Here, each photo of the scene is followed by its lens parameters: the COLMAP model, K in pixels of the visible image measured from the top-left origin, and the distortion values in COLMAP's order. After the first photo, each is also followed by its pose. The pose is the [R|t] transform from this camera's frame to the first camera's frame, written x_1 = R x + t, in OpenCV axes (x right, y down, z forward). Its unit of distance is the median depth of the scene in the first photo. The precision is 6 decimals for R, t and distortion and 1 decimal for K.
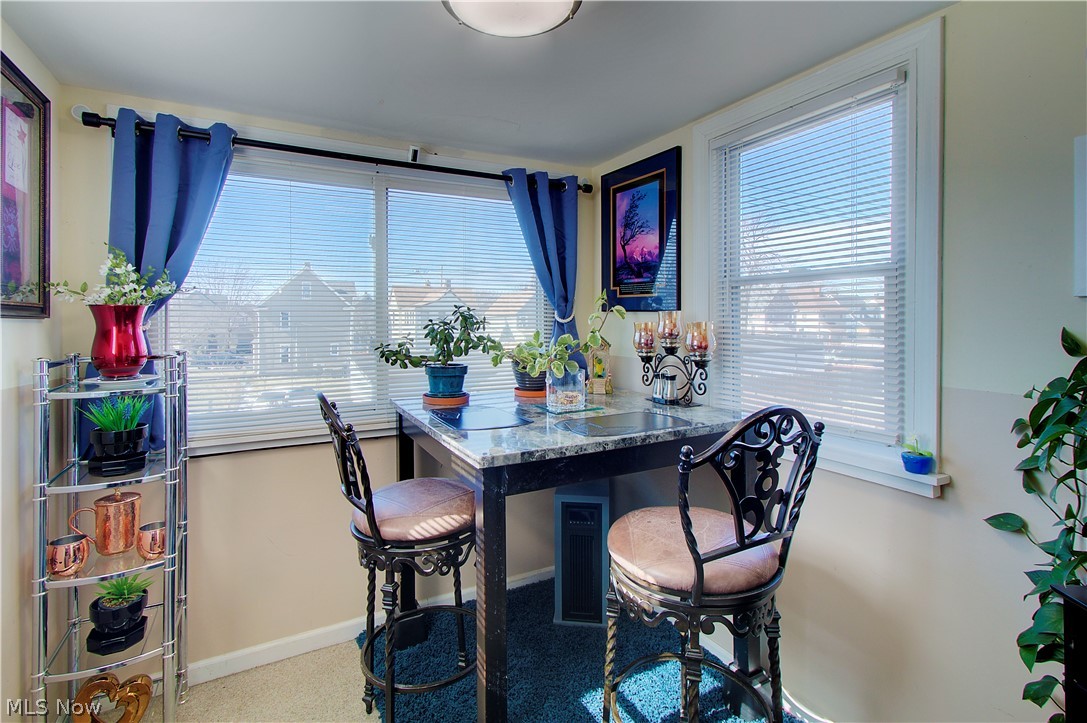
lens RADIAL K [[510.7, 0, 539.3], [0, 510.7, 329.7], [0, 0, 1]] dist [0.000078, 0.000466]
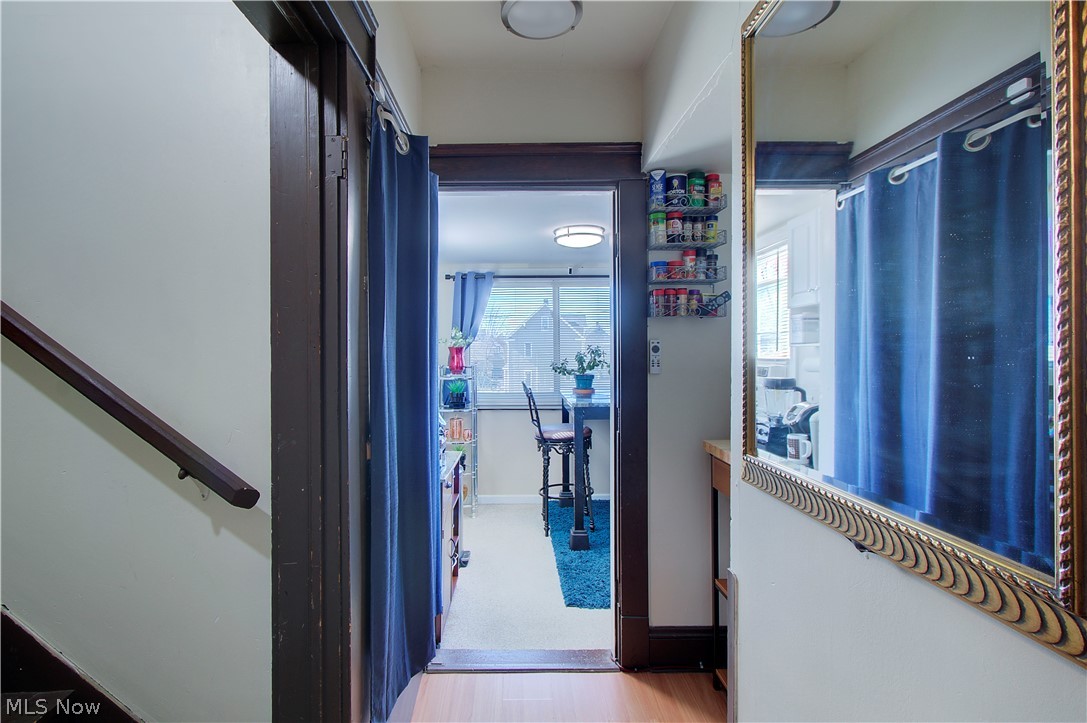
lens RADIAL K [[507.0, 0, 542.6], [0, 507.0, 348.6], [0, 0, 1]] dist [0.000298, 0.012026]
pose [[0.905816, -0.002255, -0.423666, 0.586927], [-0.005794, 0.999826, -0.017708, 0.004313], [0.423632, 0.018495, 0.905645, -1.002026]]
